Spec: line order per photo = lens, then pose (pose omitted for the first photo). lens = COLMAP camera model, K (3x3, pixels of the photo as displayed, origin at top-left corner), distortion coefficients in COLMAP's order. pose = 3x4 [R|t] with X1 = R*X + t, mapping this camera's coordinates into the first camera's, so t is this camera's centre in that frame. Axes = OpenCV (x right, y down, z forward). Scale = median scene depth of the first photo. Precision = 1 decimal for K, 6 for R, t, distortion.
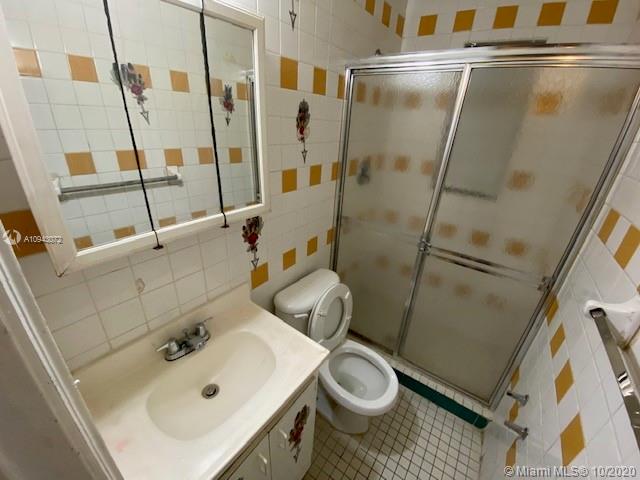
lens RADIAL K [[262.5, 0, 319.4], [0, 262.5, 240.9], [0, 0, 1]] dist [0.000530, -0.002961]
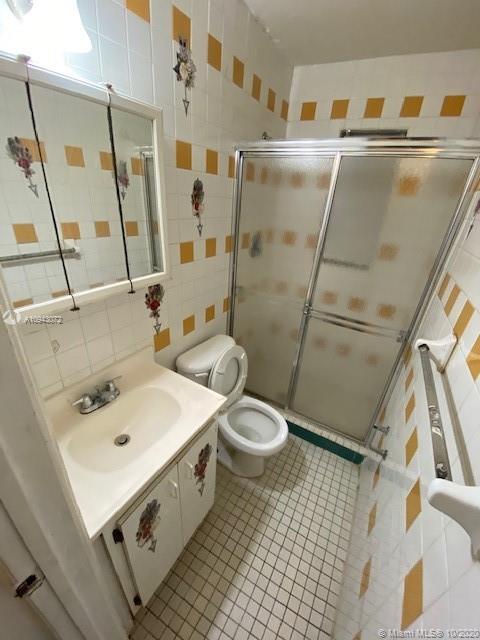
lens RADIAL K [[262.5, 0, 241.5], [0, 262.5, 322.5], [0, 0, 1]] dist [0.000530, -0.002961]
pose [[0.995094, -0.028671, 0.094693, 0.001044], [0.026390, 0.999333, 0.025249, 0.039532], [-0.095354, -0.022626, 0.995186, -0.117296]]
